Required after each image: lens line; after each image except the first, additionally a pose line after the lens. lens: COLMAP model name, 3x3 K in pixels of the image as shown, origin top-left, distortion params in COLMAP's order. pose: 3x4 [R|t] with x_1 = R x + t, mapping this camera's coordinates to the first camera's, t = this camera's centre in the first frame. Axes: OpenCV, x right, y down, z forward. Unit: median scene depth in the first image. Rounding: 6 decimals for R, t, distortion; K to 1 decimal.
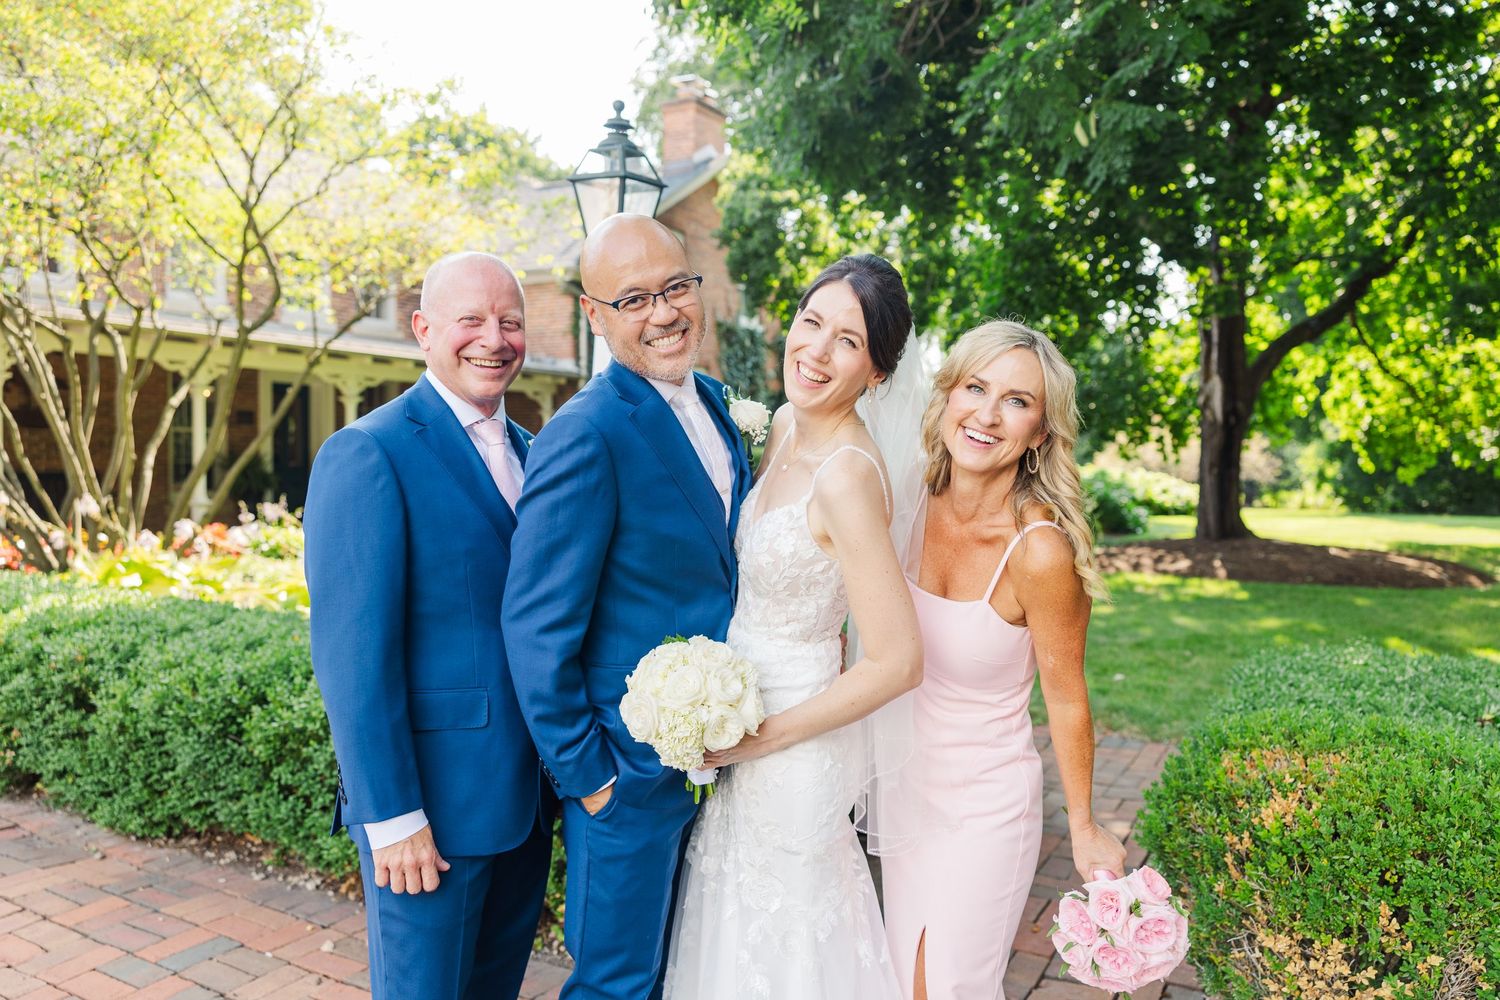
lens RADIAL K [[1214.3, 0, 740.0], [0, 1214.3, 489.0], [0, 0, 1]] dist [0.011858, -0.006685]
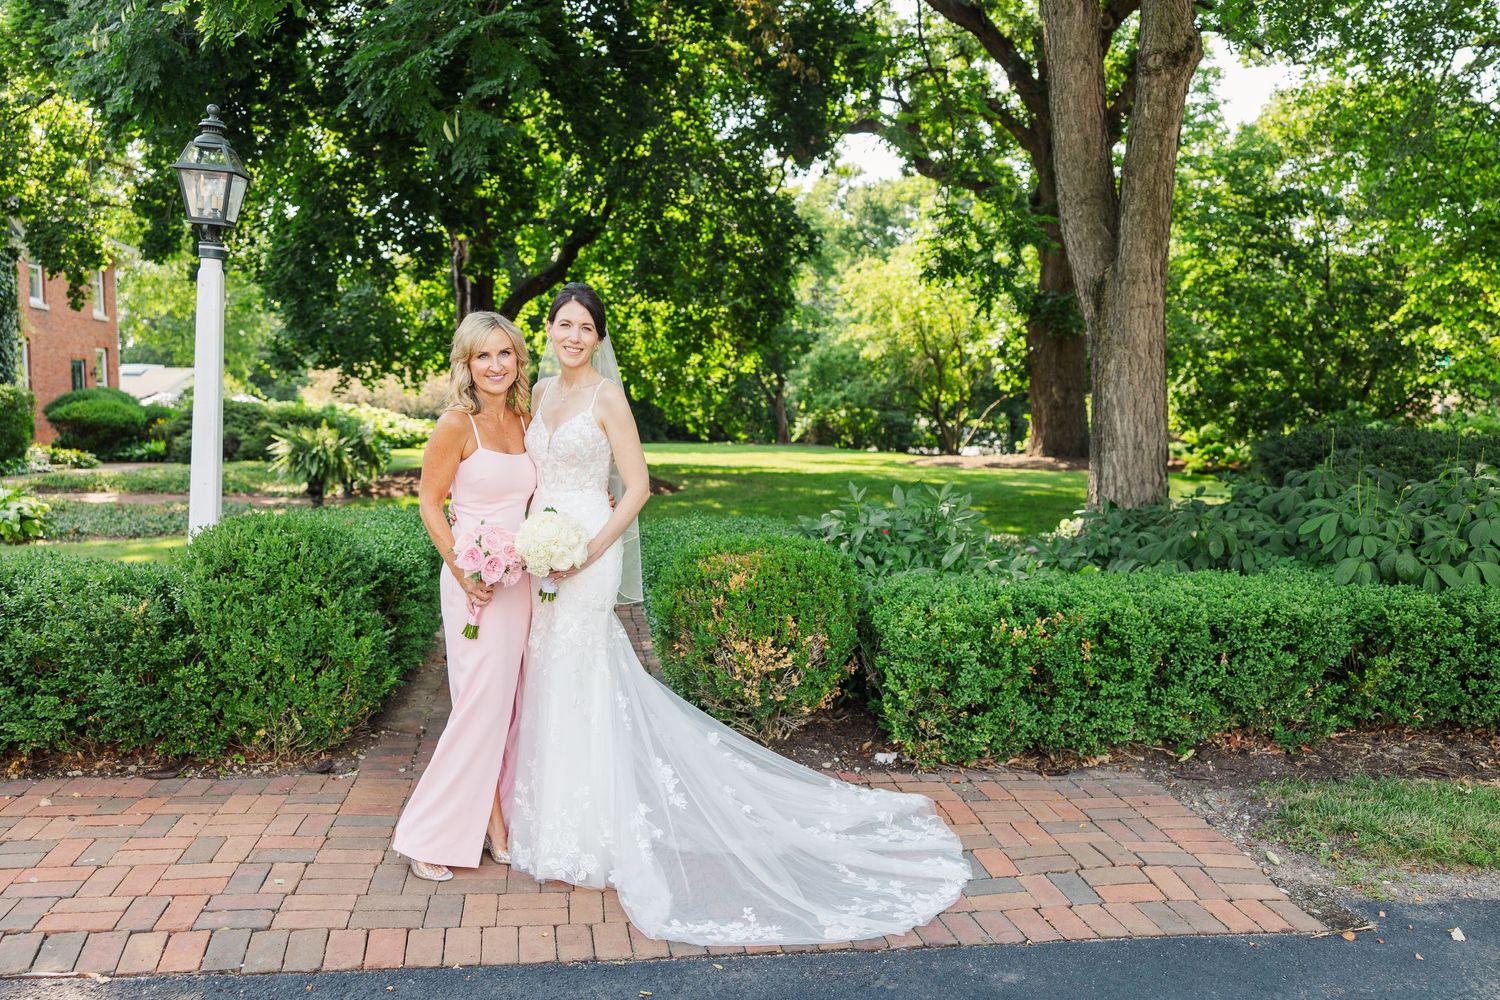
lens RADIAL K [[1214.3, 0, 744.5], [0, 1214.3, 504.5], [0, 0, 1]] dist [0.011858, -0.006685]
pose [[0.782947, -0.058300, 0.619350, -0.459952], [0.016033, 0.997159, 0.073596, 0.000215], [-0.621881, -0.047692, 0.781658, -0.318969]]
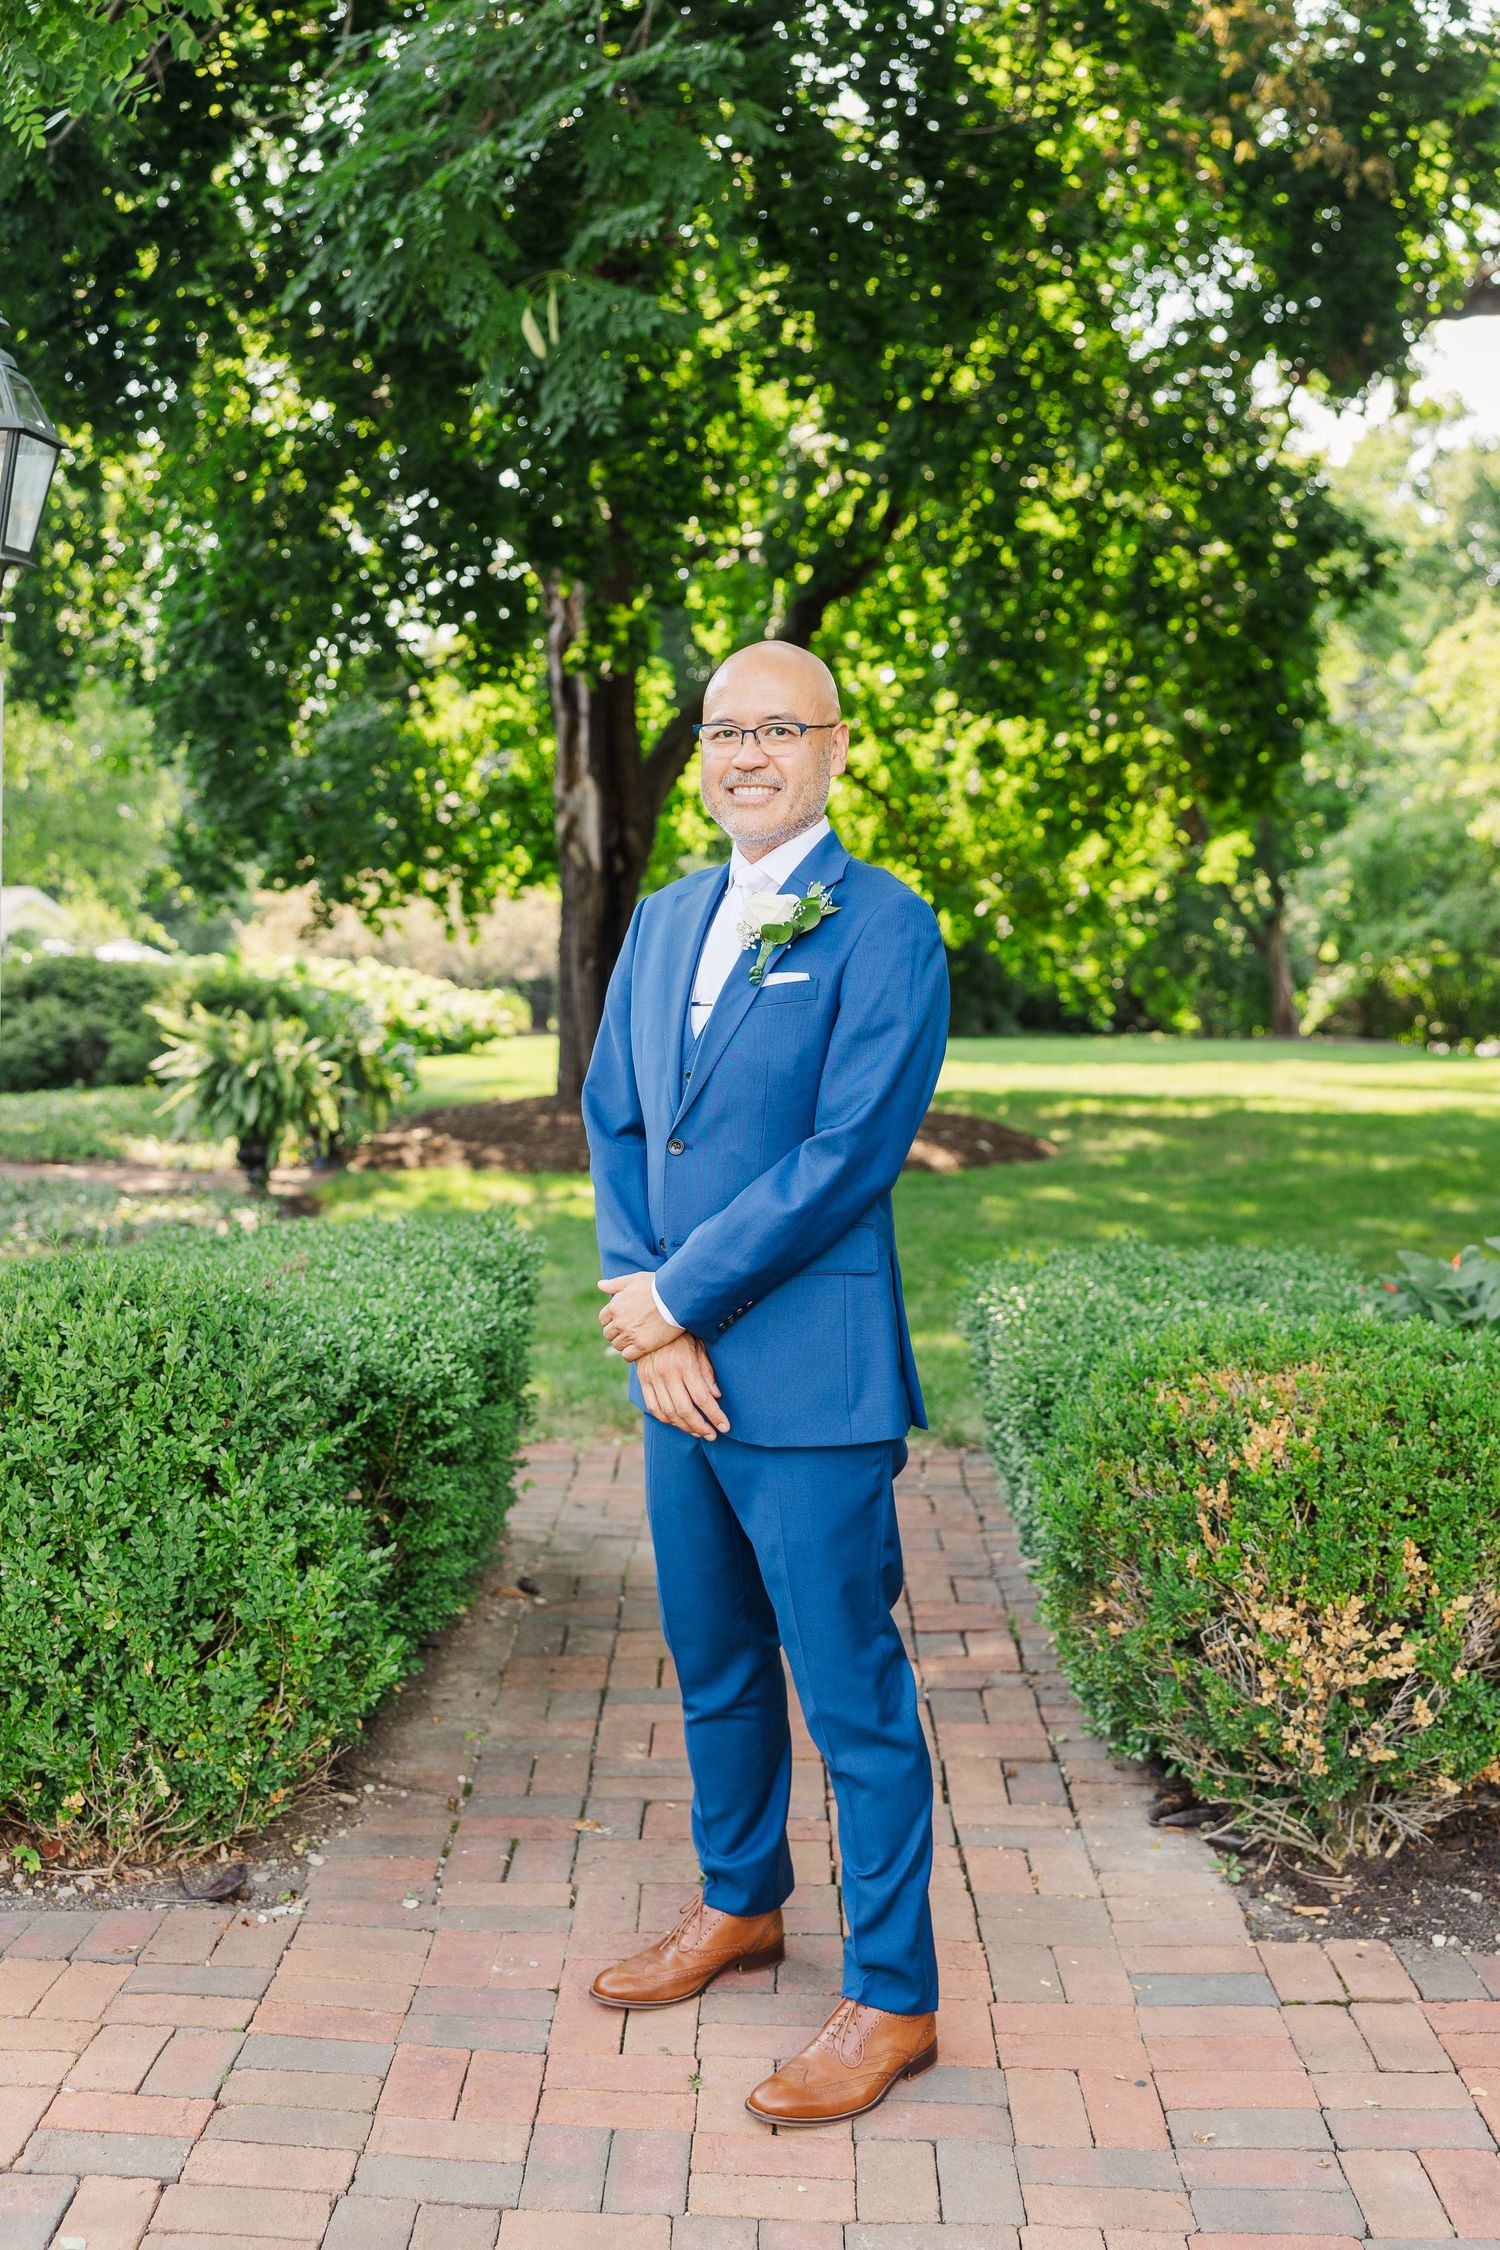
lens RADIAL K [[2646.8, 0, 712.8], [0, 2646.8, 1174.7], [0, 0, 1]] dist [0.007027, 0.000000]
pose [[0.879175, -0.058205, 0.472931, -0.370246], [0.027059, 0.997008, 0.072403, -0.013869], [-0.475730, -0.050858, 0.878120, -0.145296]]
